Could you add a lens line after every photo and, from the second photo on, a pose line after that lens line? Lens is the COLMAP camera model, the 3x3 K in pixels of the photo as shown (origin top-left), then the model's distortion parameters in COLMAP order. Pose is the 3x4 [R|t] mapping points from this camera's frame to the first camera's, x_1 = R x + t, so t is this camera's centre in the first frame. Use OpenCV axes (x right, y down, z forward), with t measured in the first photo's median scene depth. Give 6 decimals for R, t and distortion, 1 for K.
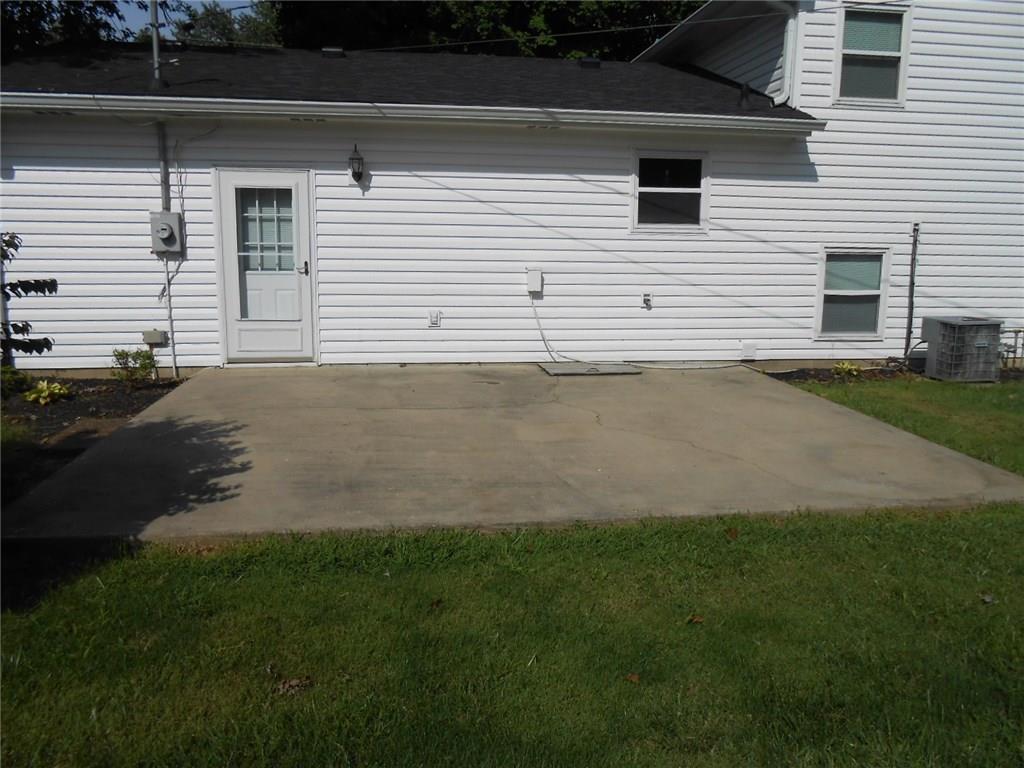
lens RADIAL K [[780.6, 0, 512.0], [0, 780.6, 382.9], [0, 0, 1]] dist [-0.050903, 0.047653]
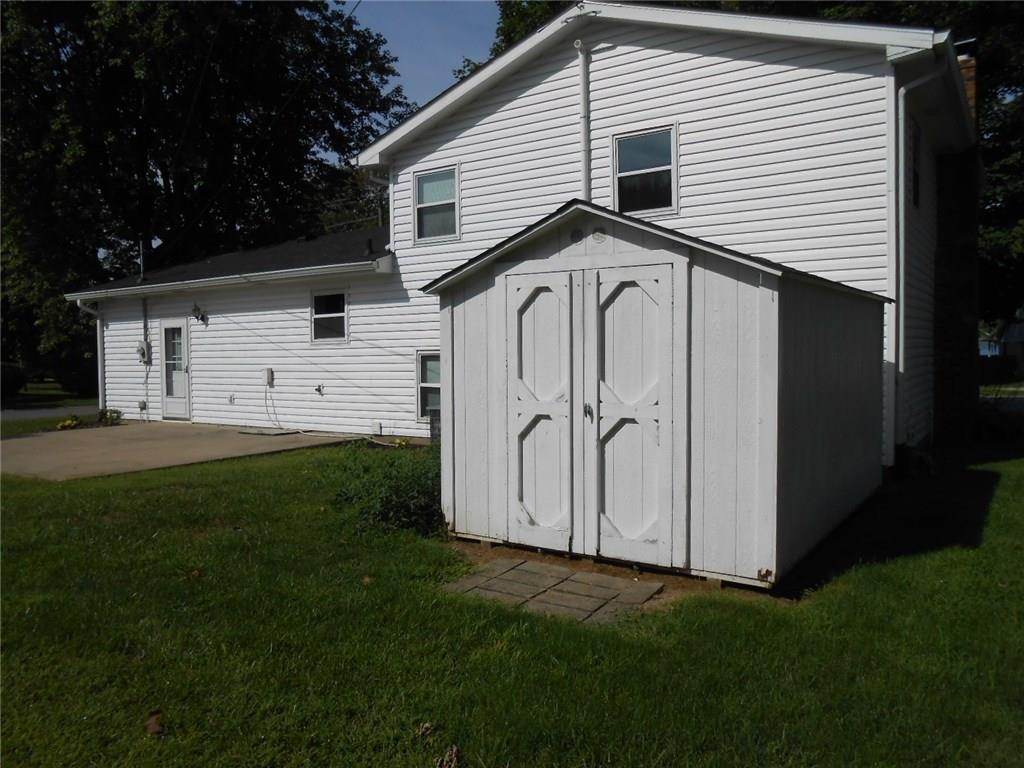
lens RADIAL K [[780.6, 0, 511.9], [0, 780.6, 384.2], [0, 0, 1]] dist [-0.050903, 0.047653]
pose [[0.747547, 0.005258, -0.664188, 1.478489], [-0.094357, 0.990668, -0.098356, -0.005106], [0.657472, 0.136196, 0.741067, 0.148401]]
